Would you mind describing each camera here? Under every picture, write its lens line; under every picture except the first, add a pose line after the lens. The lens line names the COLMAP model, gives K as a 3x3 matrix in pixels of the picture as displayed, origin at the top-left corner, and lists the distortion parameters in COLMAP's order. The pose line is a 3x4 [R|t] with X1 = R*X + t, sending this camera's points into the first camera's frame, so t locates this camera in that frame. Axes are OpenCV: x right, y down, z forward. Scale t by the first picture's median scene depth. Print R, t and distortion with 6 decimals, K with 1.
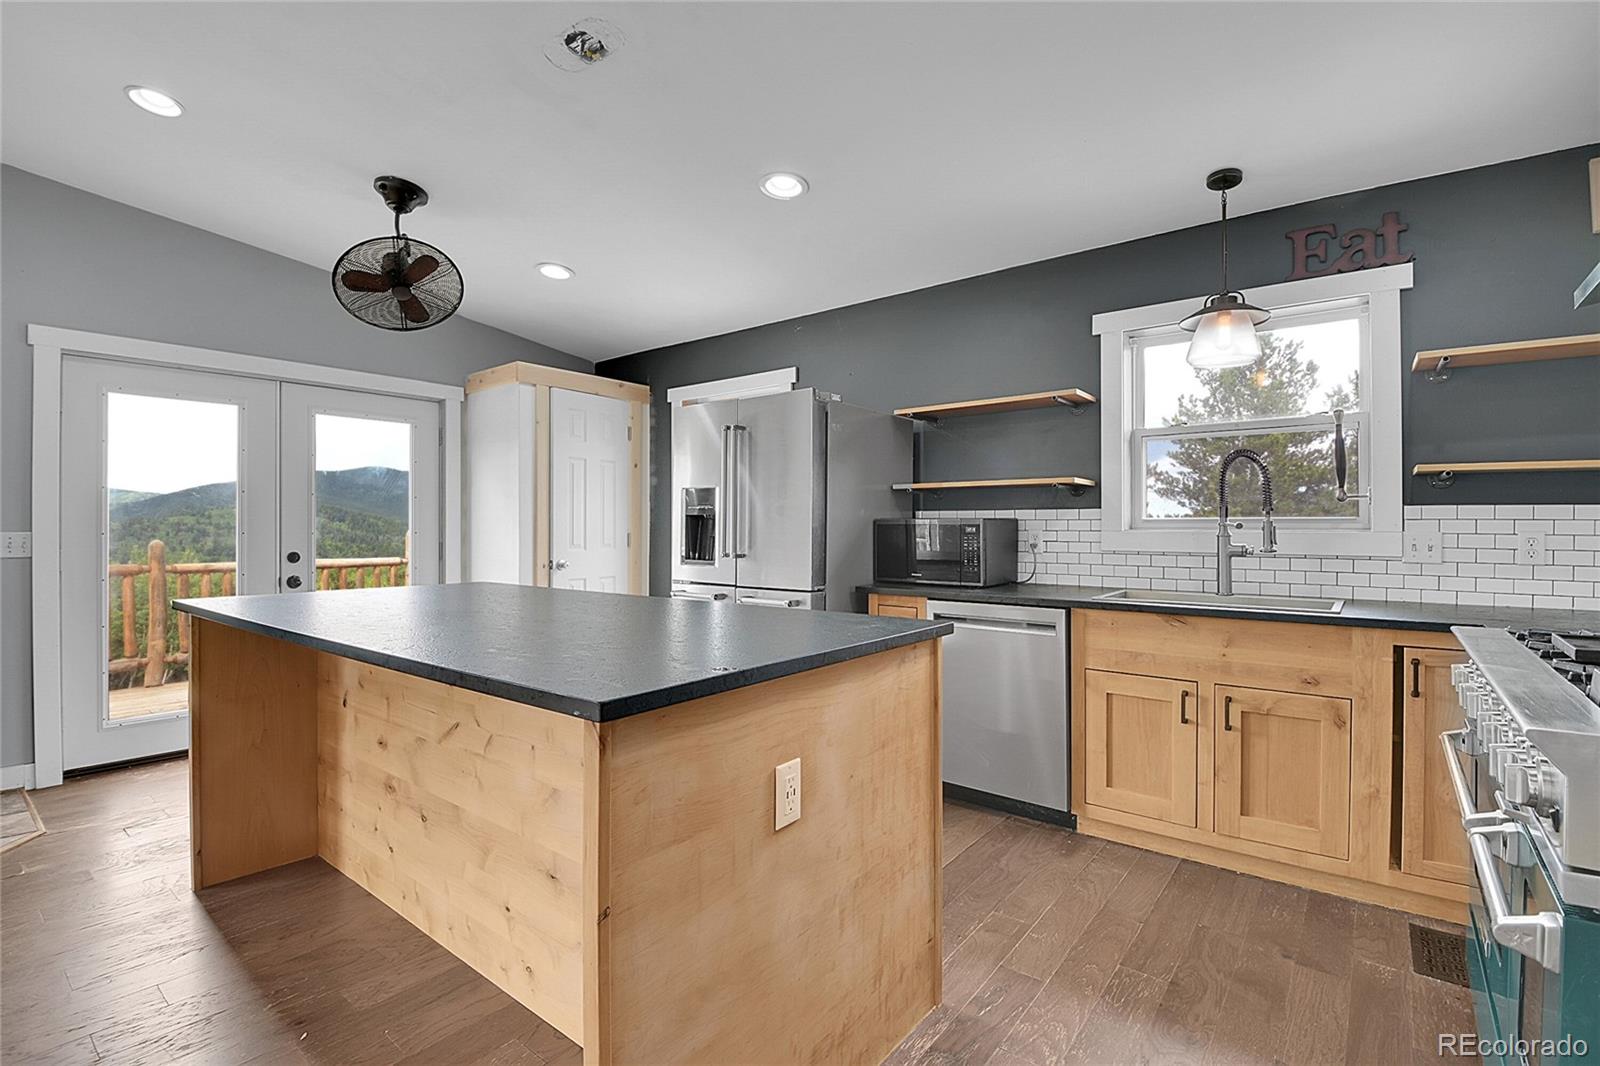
lens RADIAL K [[733.4, 0, 802.6], [0, 733.4, 525.3], [0, 0, 1]] dist [-0.024038, -0.001167]
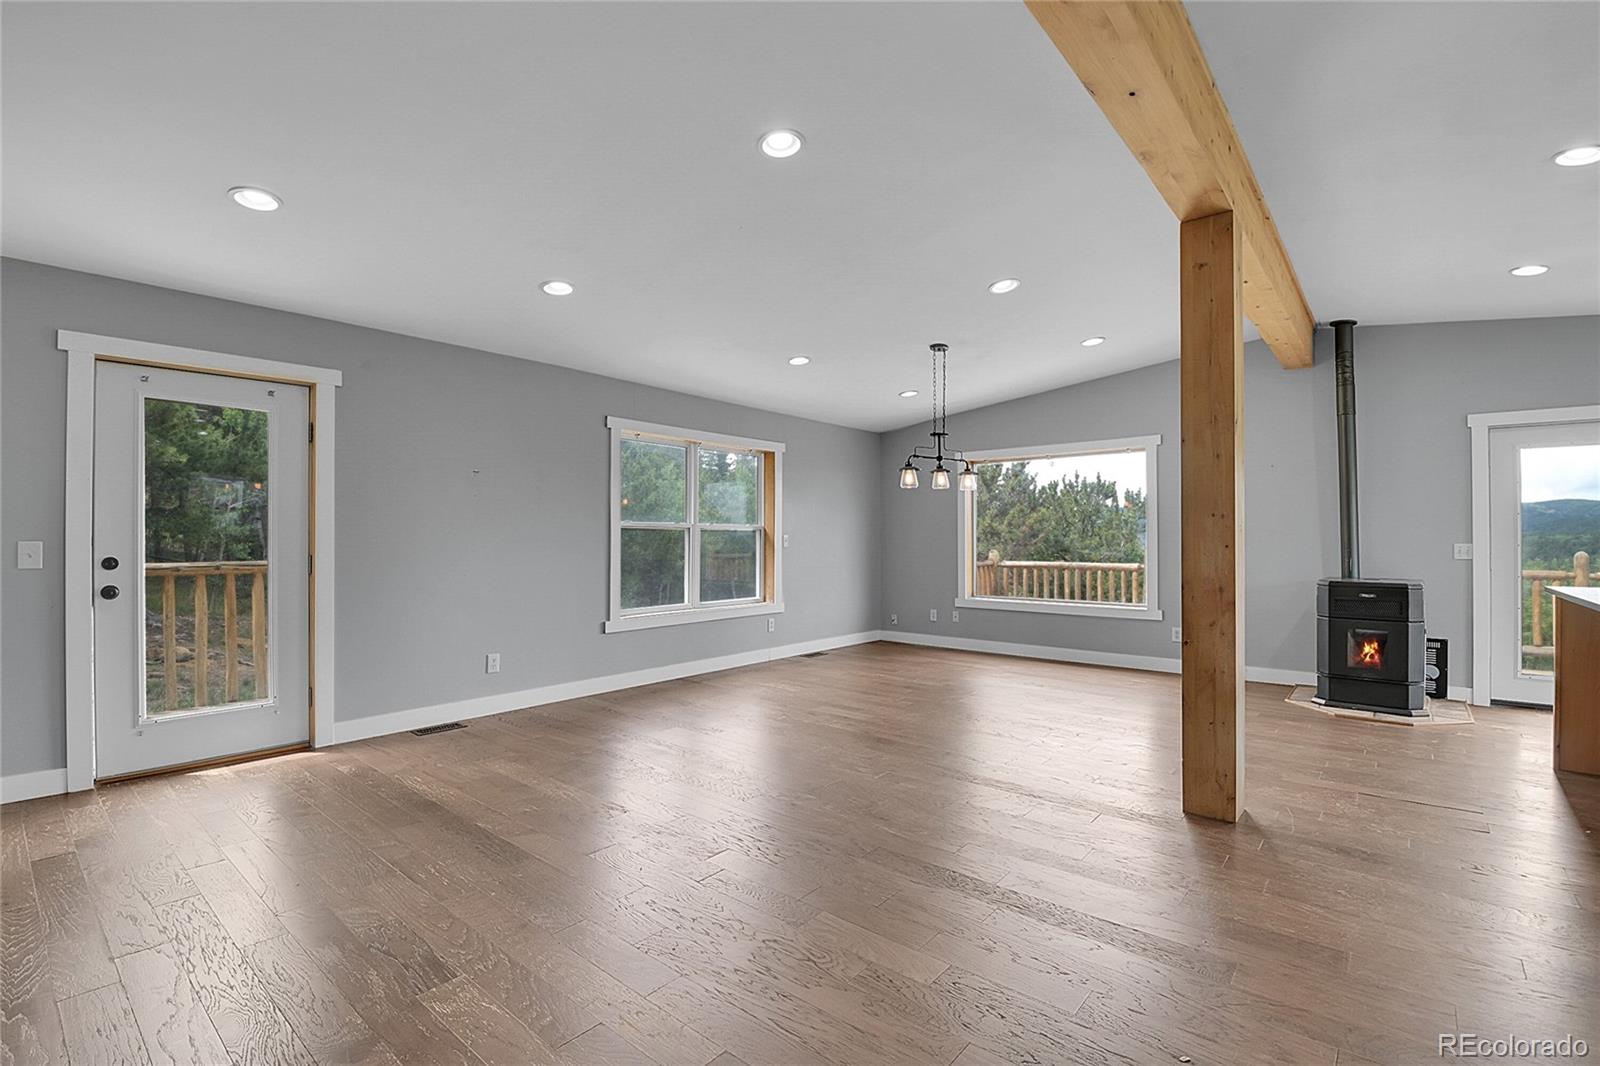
lens RADIAL K [[733.4, 0, 802.9], [0, 733.4, 527.5], [0, 0, 1]] dist [-0.024038, -0.001167]
pose [[-0.029809, -0.012283, -0.999480, 0.666621], [-0.003539, 0.999920, -0.012182, -0.002221], [0.999549, 0.003174, -0.029850, -0.529515]]
